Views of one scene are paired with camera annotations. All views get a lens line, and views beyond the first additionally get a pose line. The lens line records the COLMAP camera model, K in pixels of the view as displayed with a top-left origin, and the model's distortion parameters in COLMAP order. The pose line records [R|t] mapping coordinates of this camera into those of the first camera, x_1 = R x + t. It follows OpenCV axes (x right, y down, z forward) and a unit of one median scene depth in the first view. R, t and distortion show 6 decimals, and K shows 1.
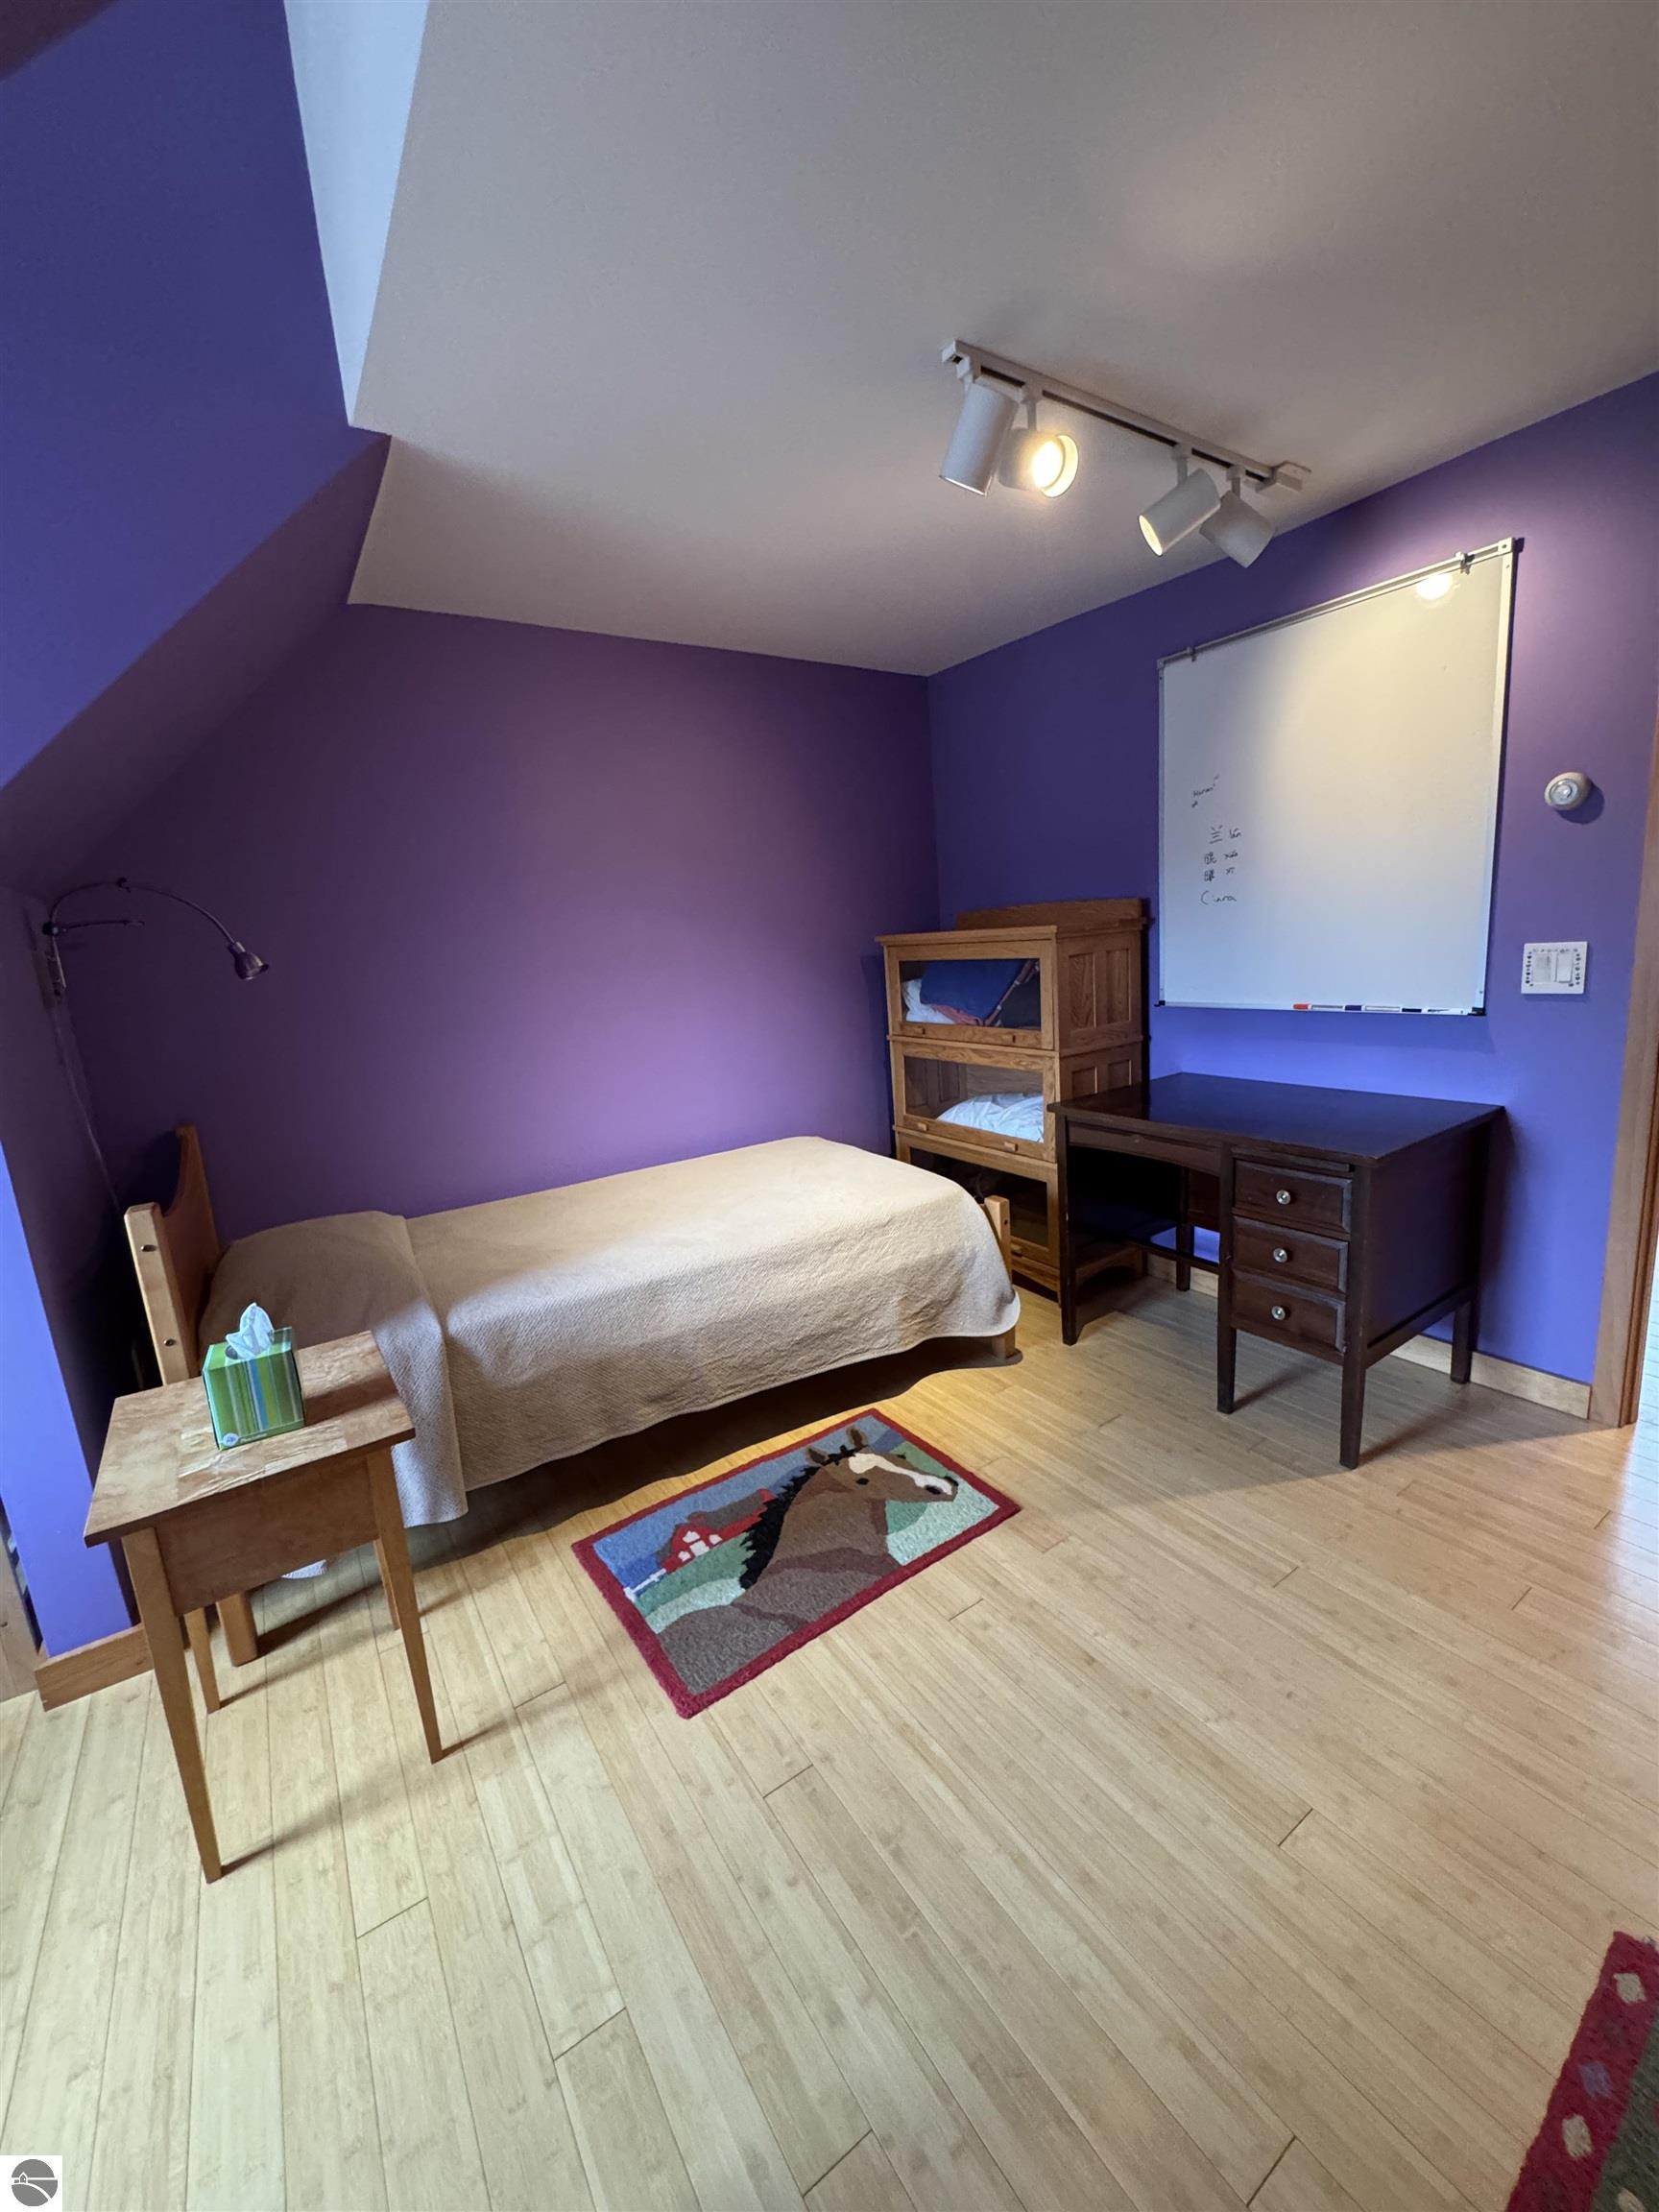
lens RADIAL K [[878.9, 0, 828.7], [0, 878.9, 1118.8], [0, 0, 1]] dist [-0.003904, 0.001271]
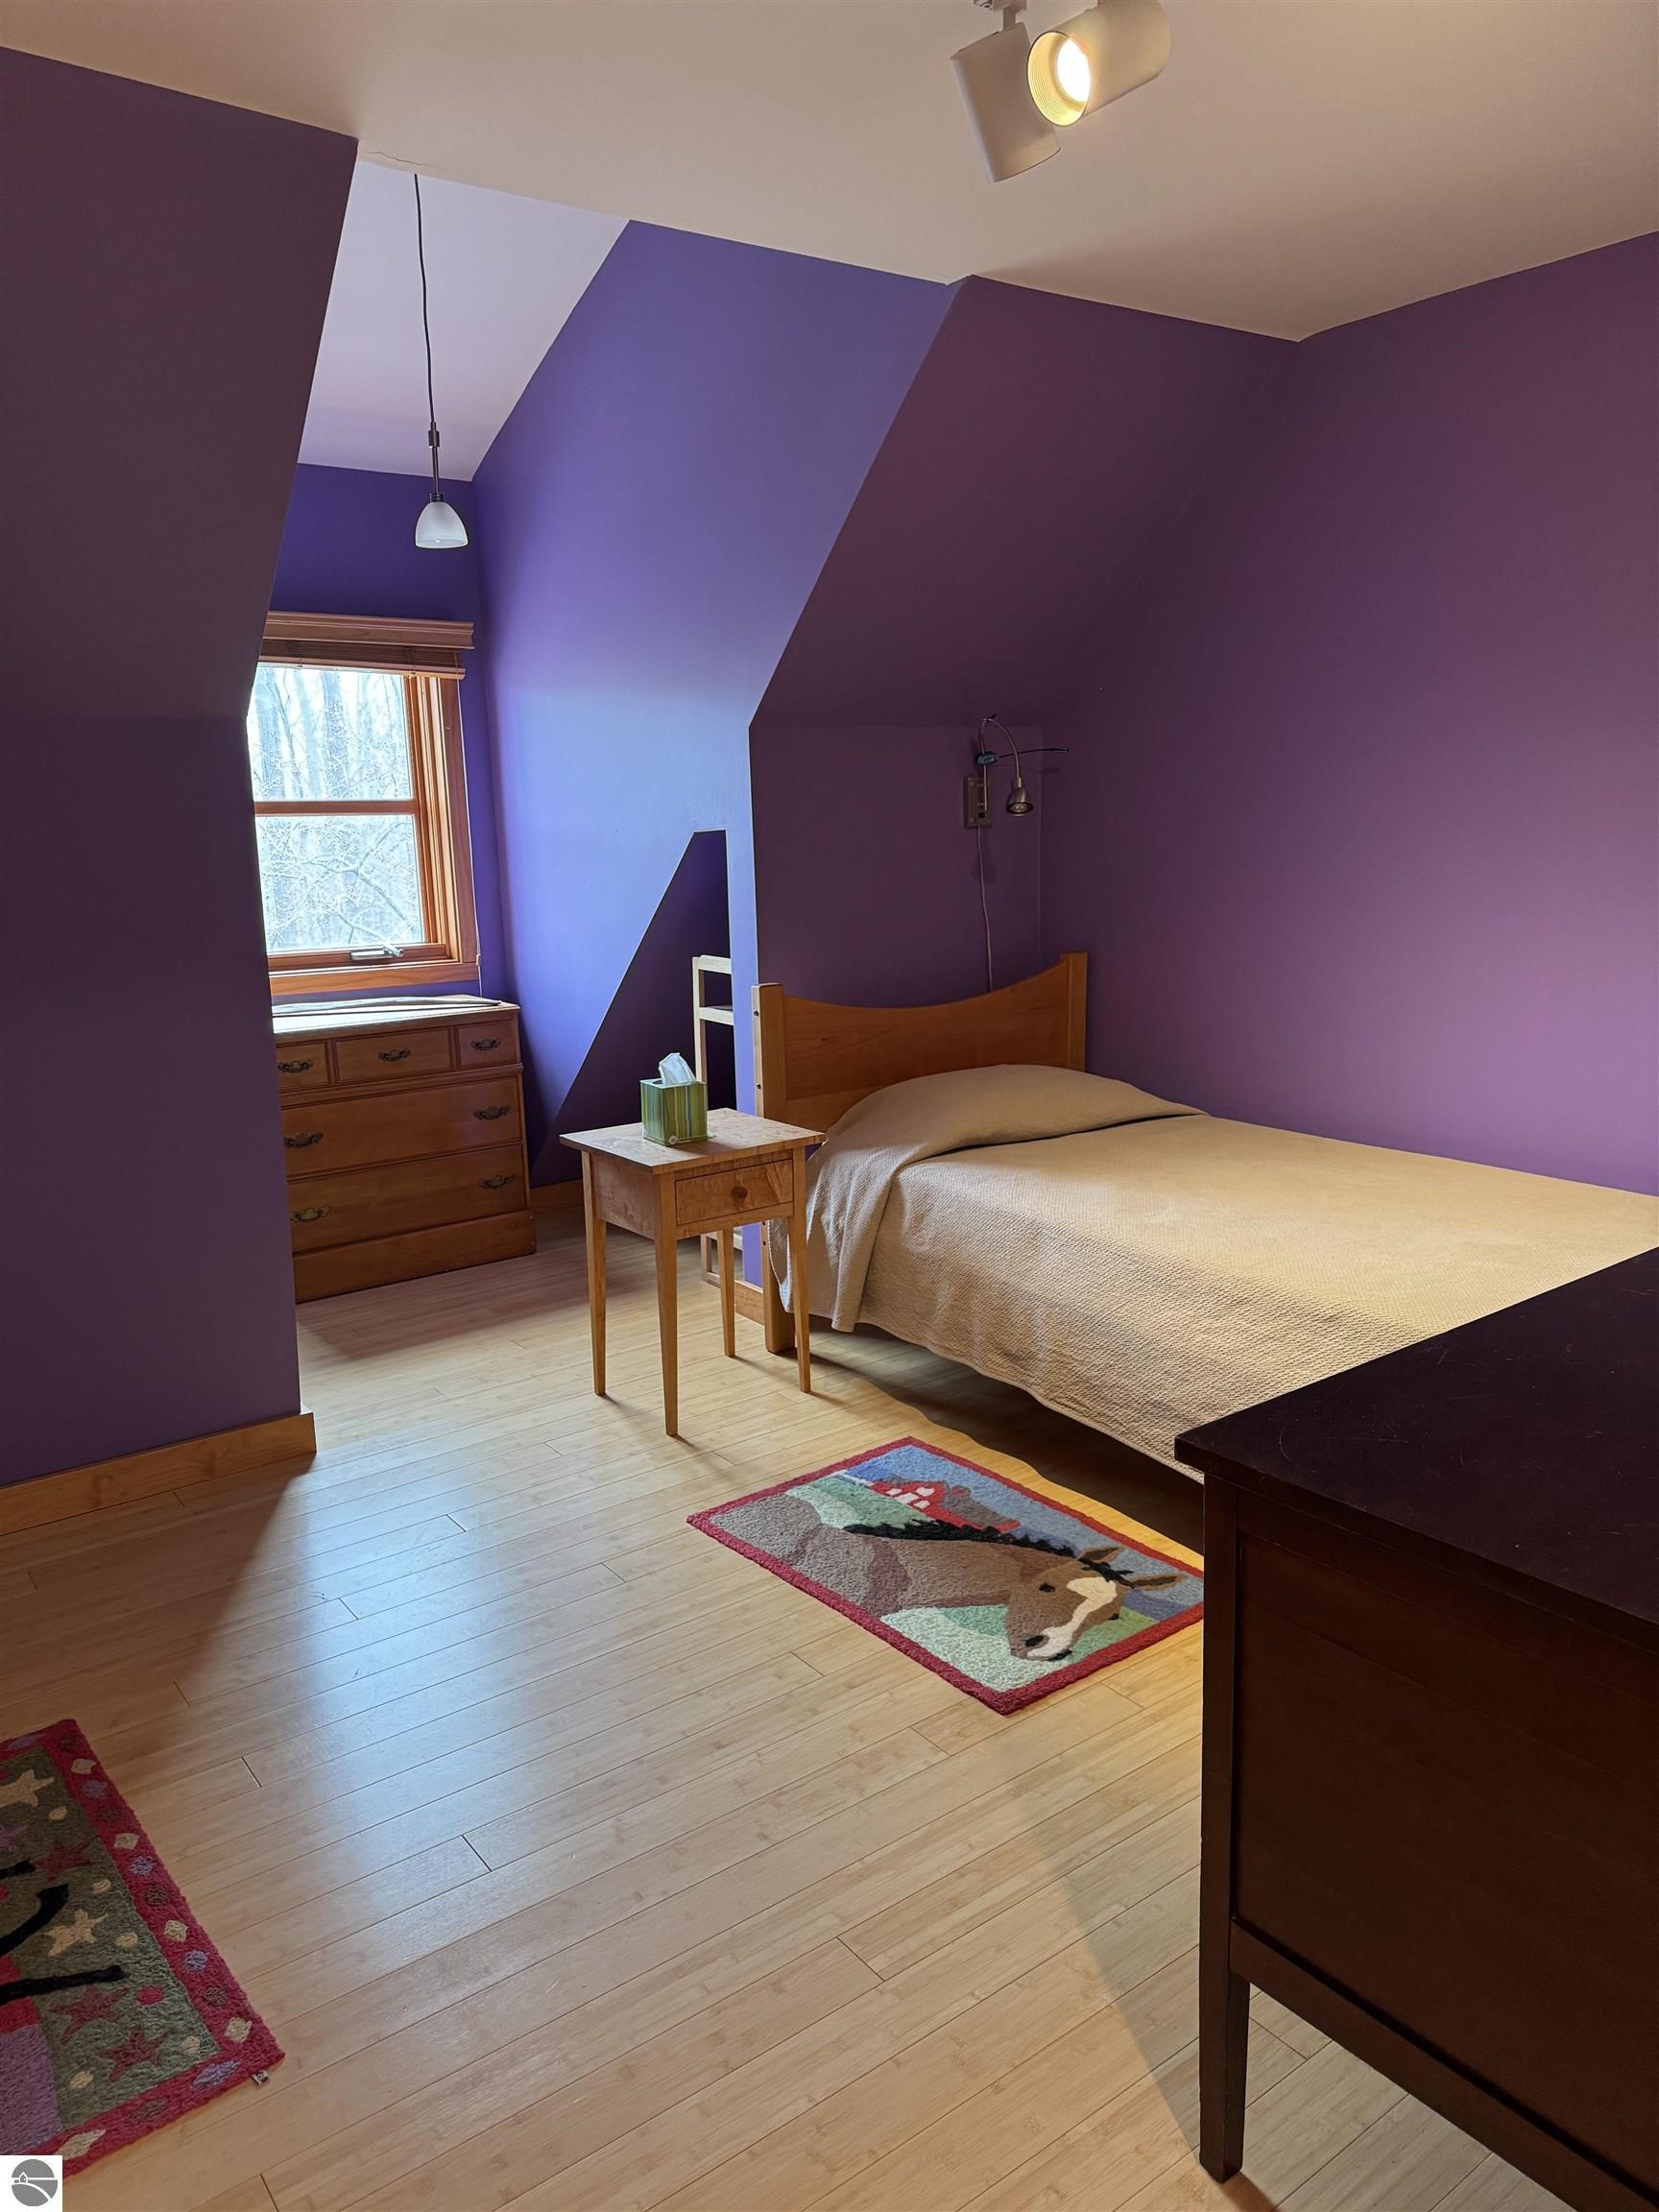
lens RADIAL K [[1568.0, 0, 825.0], [0, 1568.0, 1094.6], [0, 0, 1]] dist [0.054375, -0.011097]
pose [[0.047985, 0.253183, -0.966228, 1.252752], [-0.182495, 0.953282, 0.240728, -0.260985], [0.982035, 0.164780, 0.091947, 0.690701]]
